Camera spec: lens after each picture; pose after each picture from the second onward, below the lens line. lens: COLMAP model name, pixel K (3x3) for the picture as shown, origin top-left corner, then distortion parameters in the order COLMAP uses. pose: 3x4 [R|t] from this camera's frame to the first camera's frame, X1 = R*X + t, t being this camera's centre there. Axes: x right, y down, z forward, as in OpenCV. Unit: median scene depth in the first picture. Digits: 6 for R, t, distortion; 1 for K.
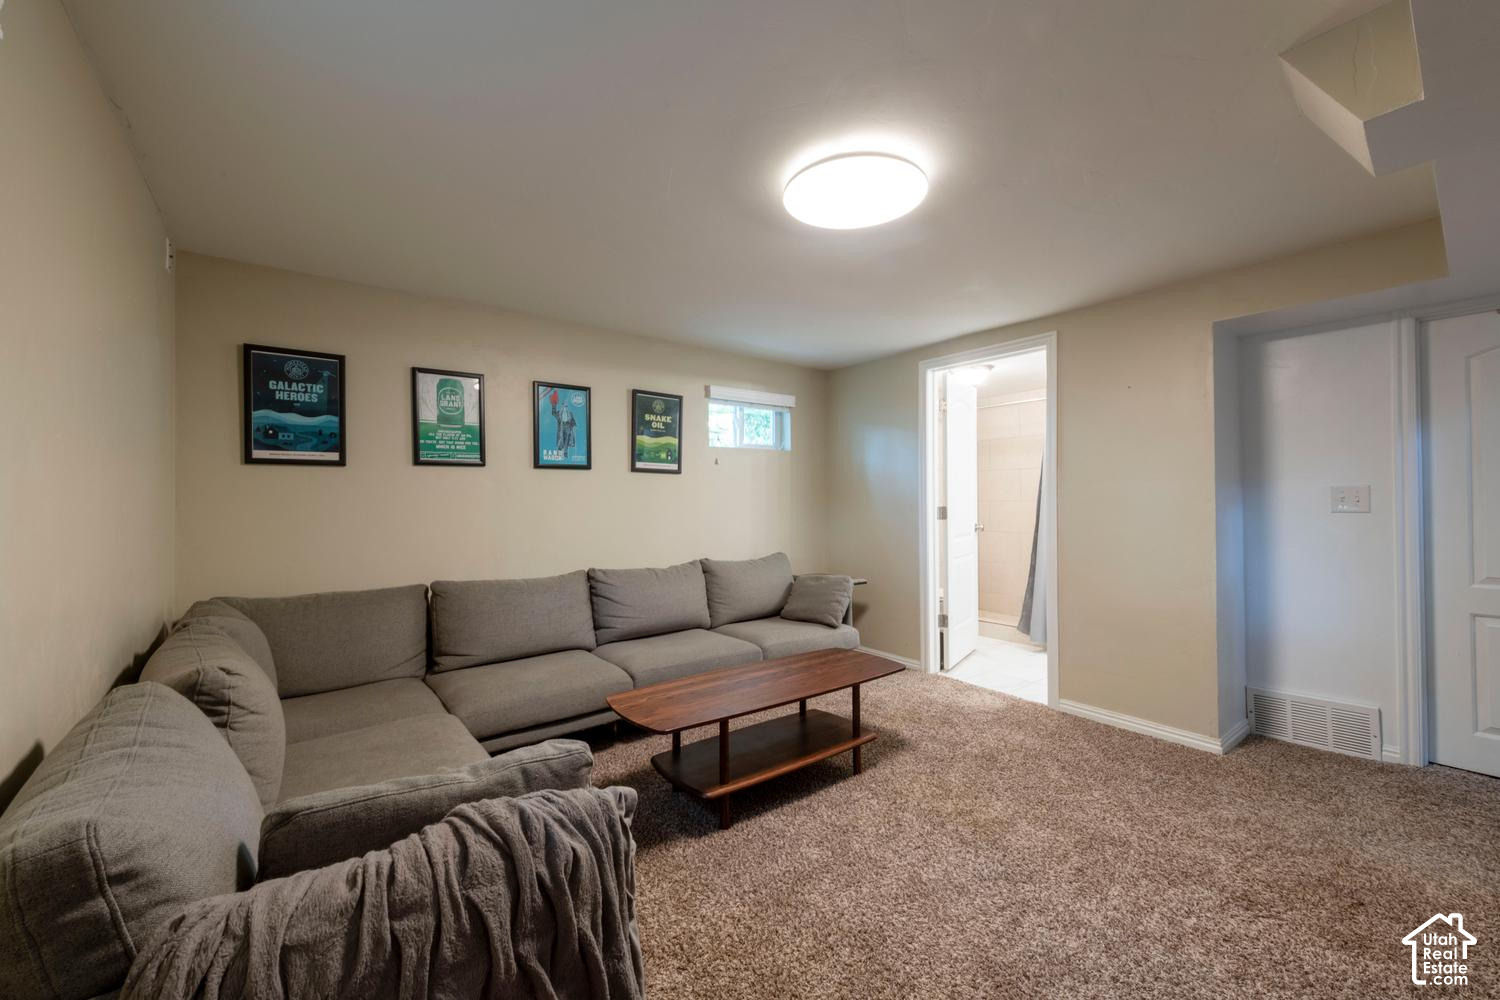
lens RADIAL K [[588.2, 0, 748.5], [0, 588.2, 500.1], [0, 0, 1]] dist [0.011519, -0.002357]
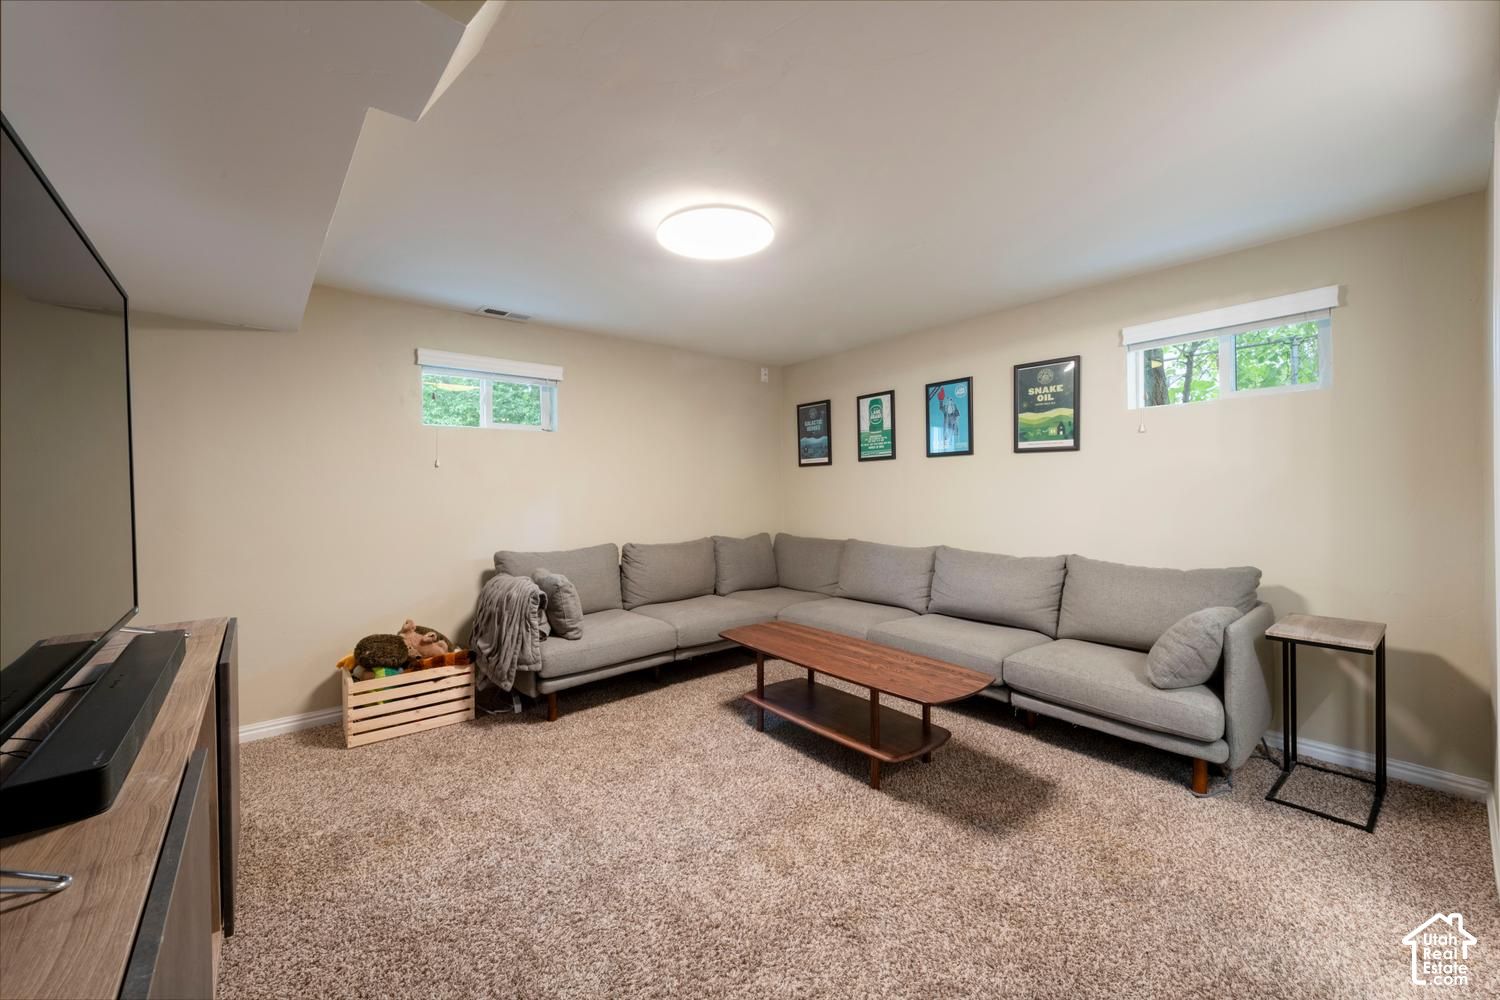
lens RADIAL K [[588.2, 0, 748.0], [0, 588.2, 494.5], [0, 0, 1]] dist [0.011519, -0.002357]
pose [[0.017354, 0.017638, -0.999694, 0.884429], [0.016059, 0.999711, 0.017917, -0.005981], [0.999720, -0.016365, 0.017066, 0.651776]]
